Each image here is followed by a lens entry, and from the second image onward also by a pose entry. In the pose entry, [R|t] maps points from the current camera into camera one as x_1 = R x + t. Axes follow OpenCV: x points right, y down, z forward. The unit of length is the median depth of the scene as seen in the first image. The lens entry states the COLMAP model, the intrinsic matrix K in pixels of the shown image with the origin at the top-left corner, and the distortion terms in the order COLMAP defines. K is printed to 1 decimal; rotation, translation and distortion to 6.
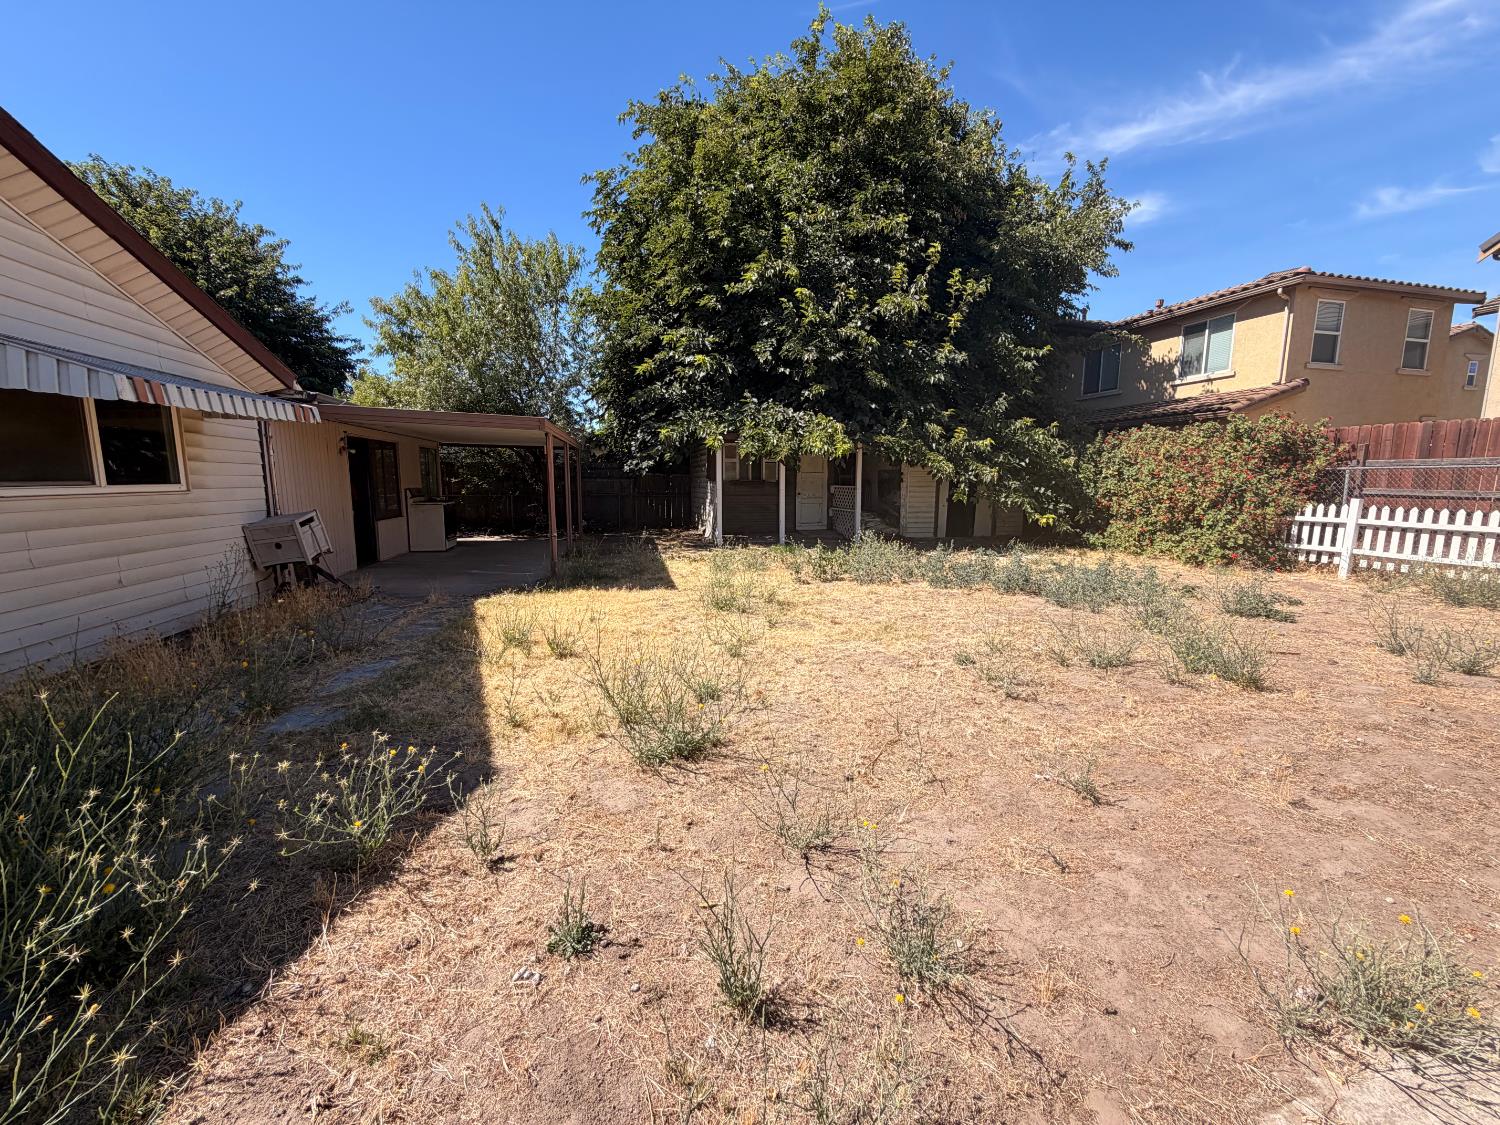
lens RADIAL K [[597.4, 0, 746.0], [0, 597.4, 562.5], [0, 0, 1]] dist [-0.000403, 0.000161]
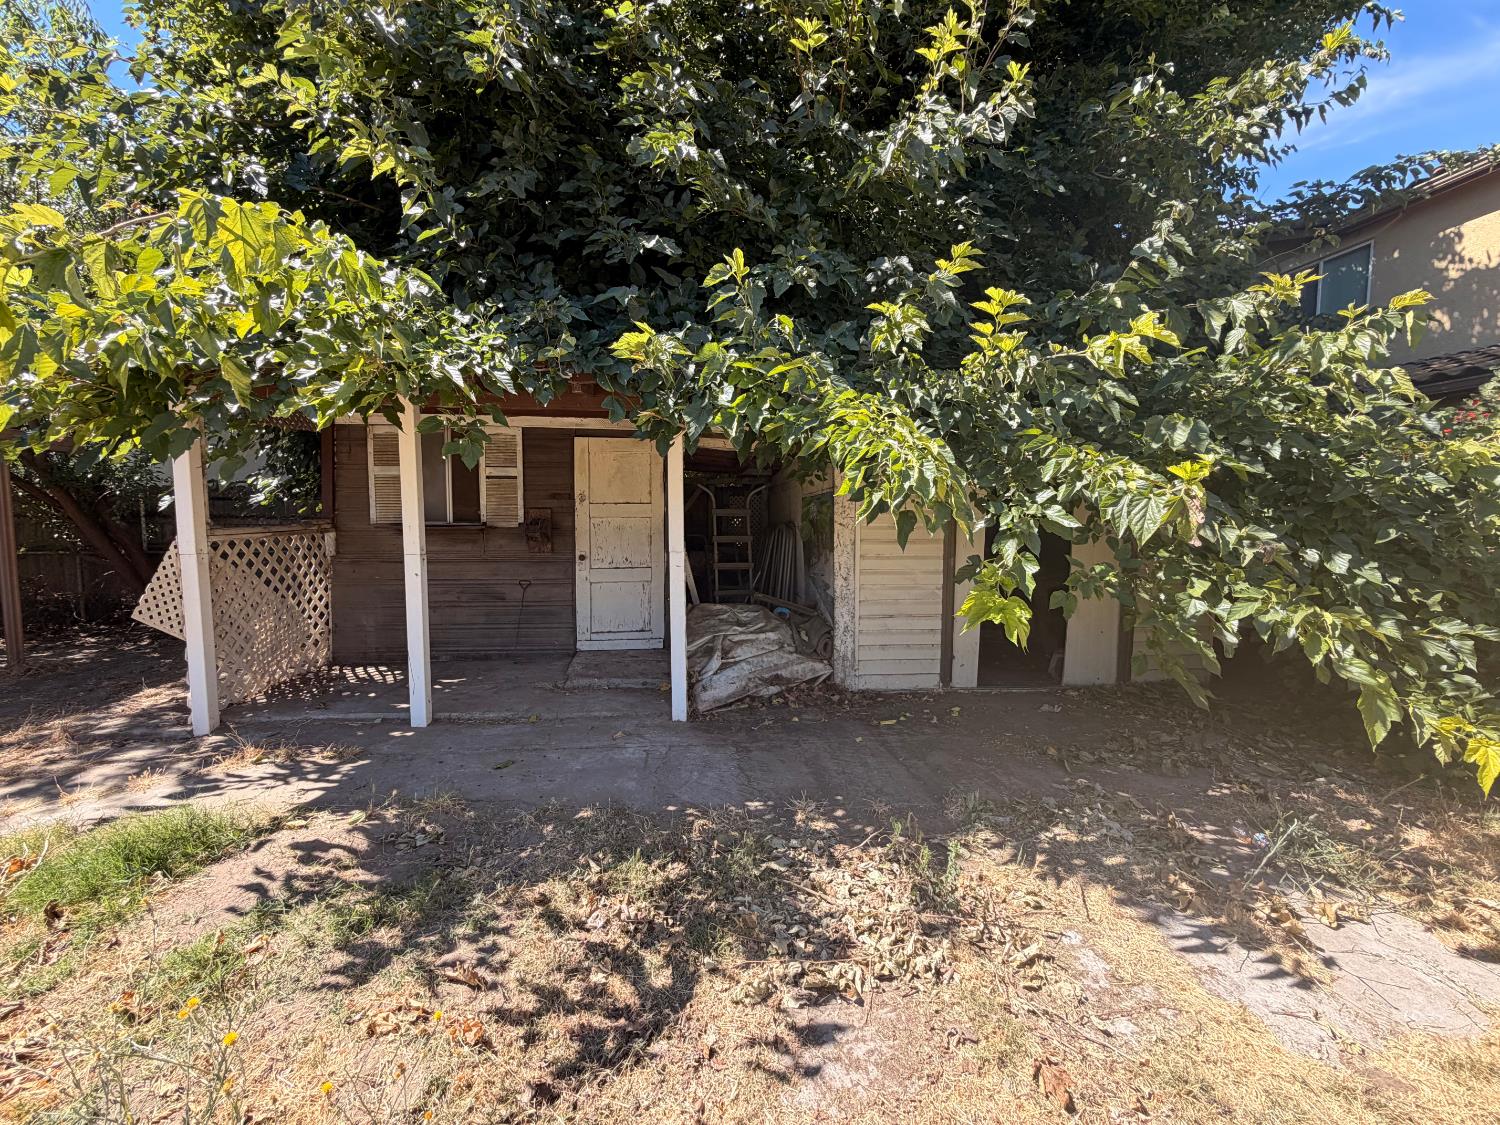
lens RADIAL K [[597.4, 0, 746.0], [0, 597.4, 562.5], [0, 0, 1]] dist [-0.000403, 0.000161]
pose [[0.992523, 0.010863, -0.121571, 0.282640], [-0.018386, 0.997972, -0.060937, -0.105337], [0.120663, 0.062717, 0.990710, 0.743563]]
